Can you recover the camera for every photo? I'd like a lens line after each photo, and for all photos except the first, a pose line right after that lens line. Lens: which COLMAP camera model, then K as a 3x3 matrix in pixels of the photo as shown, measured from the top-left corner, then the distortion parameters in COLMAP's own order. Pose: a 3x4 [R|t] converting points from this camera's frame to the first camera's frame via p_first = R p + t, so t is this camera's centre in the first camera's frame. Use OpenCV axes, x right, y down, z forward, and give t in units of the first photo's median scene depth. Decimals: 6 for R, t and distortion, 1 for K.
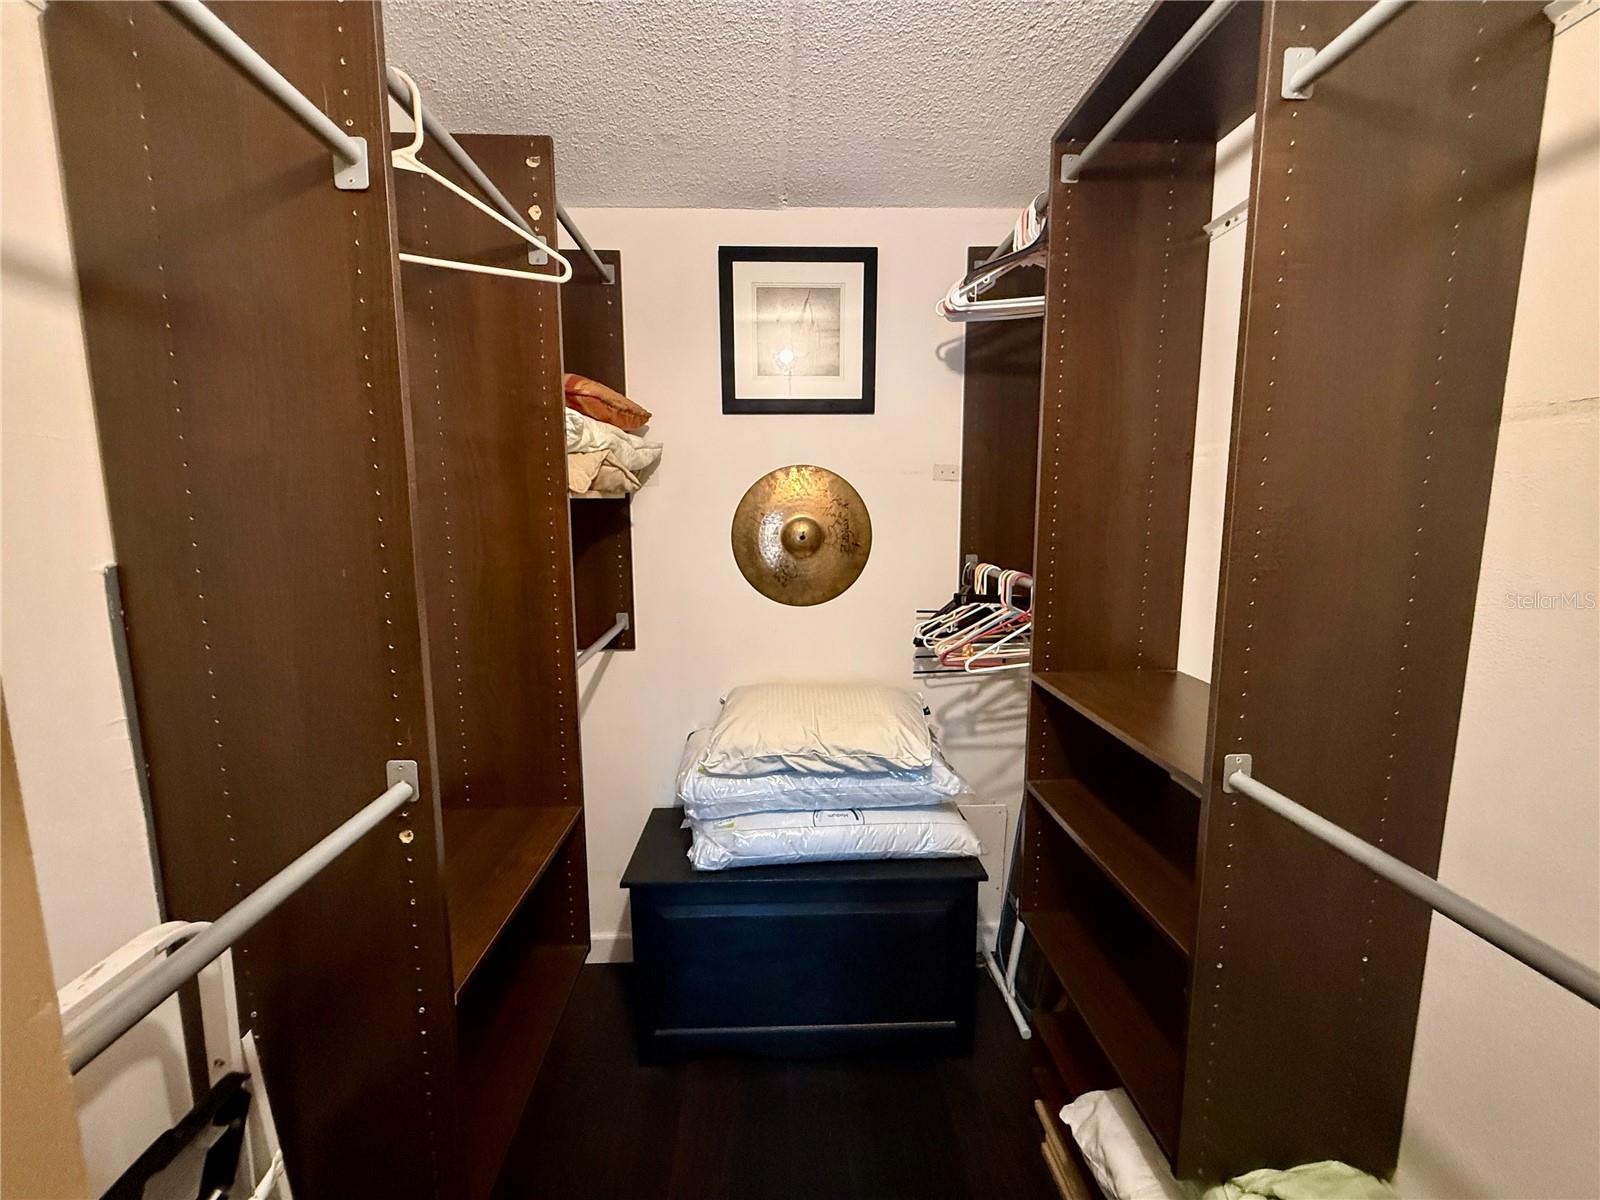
lens RADIAL K [[647.6, 0, 798.3], [0, 647.6, 602.1], [0, 0, 1]] dist [0.000917, 0.000011]
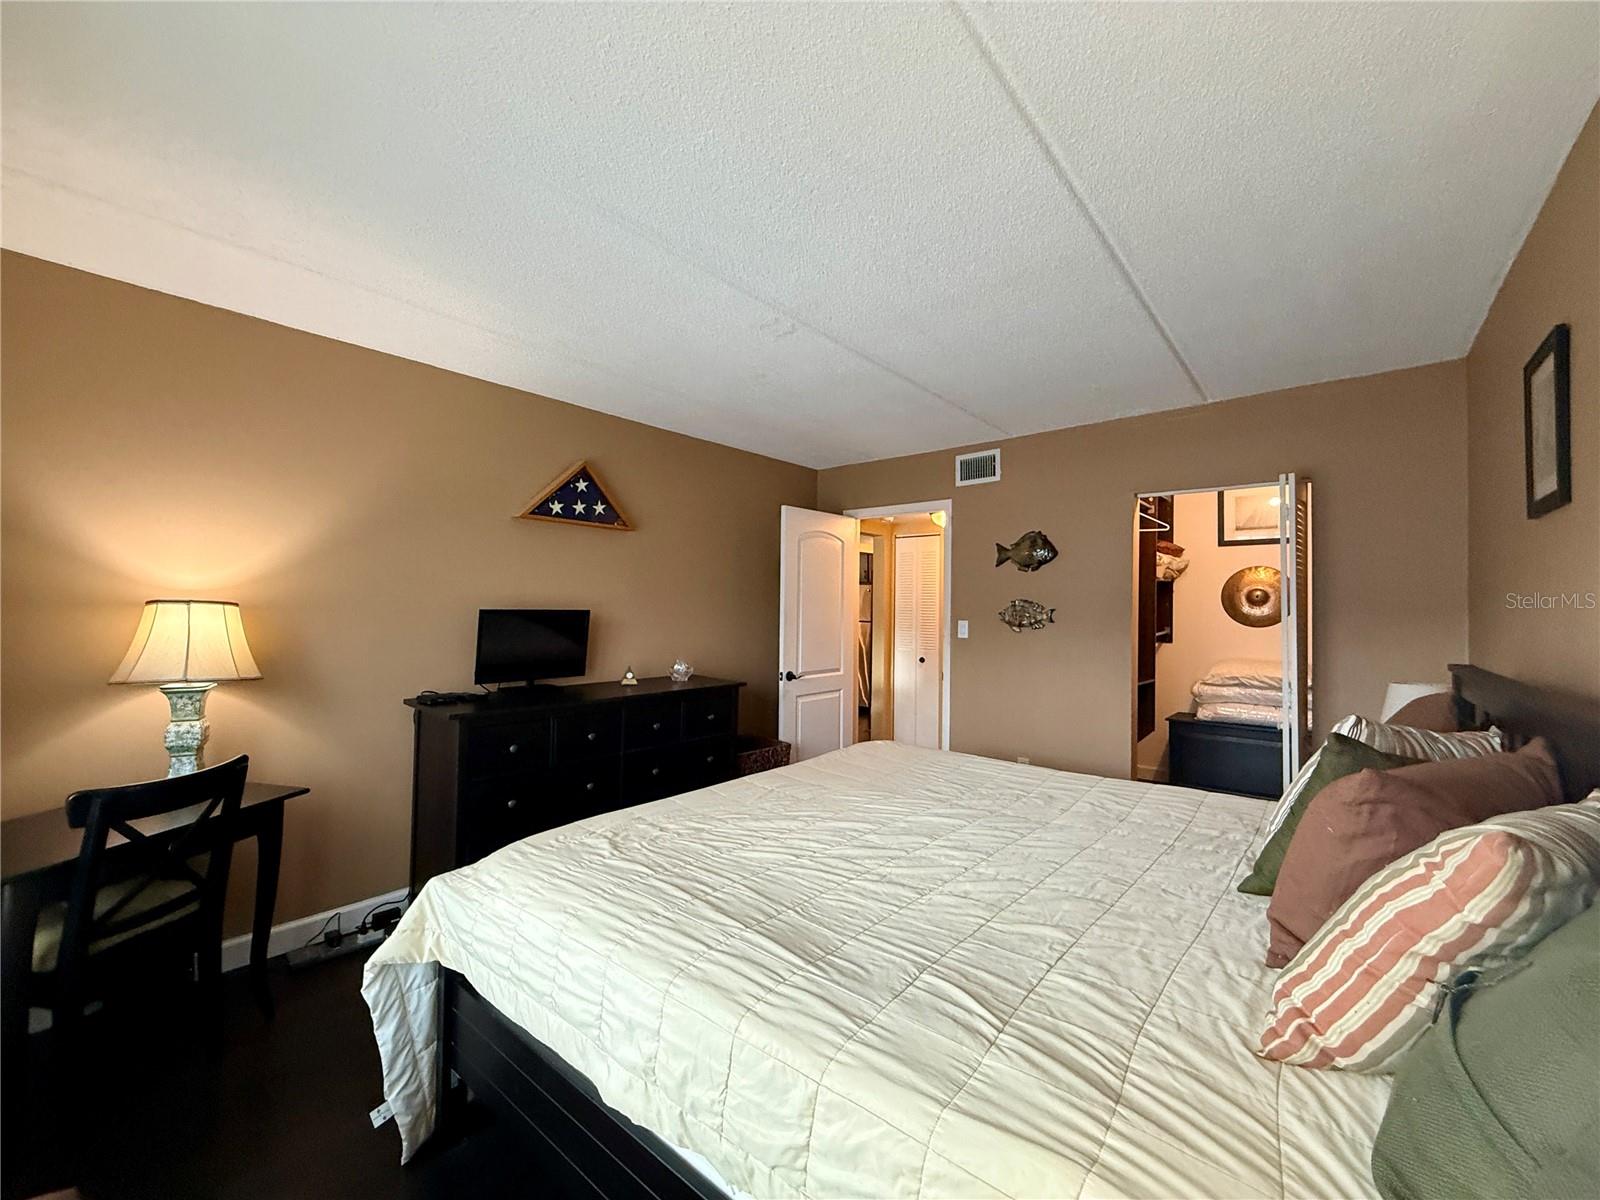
lens RADIAL K [[647.6, 0, 793.8], [0, 647.6, 597.2], [0, 0, 1]] dist [0.000917, 0.000011]
pose [[0.746379, 0.003954, -0.665509, 0.330301], [-0.106821, 0.987729, -0.113933, 0.362176], [0.656892, 0.156127, 0.737643, -1.904448]]
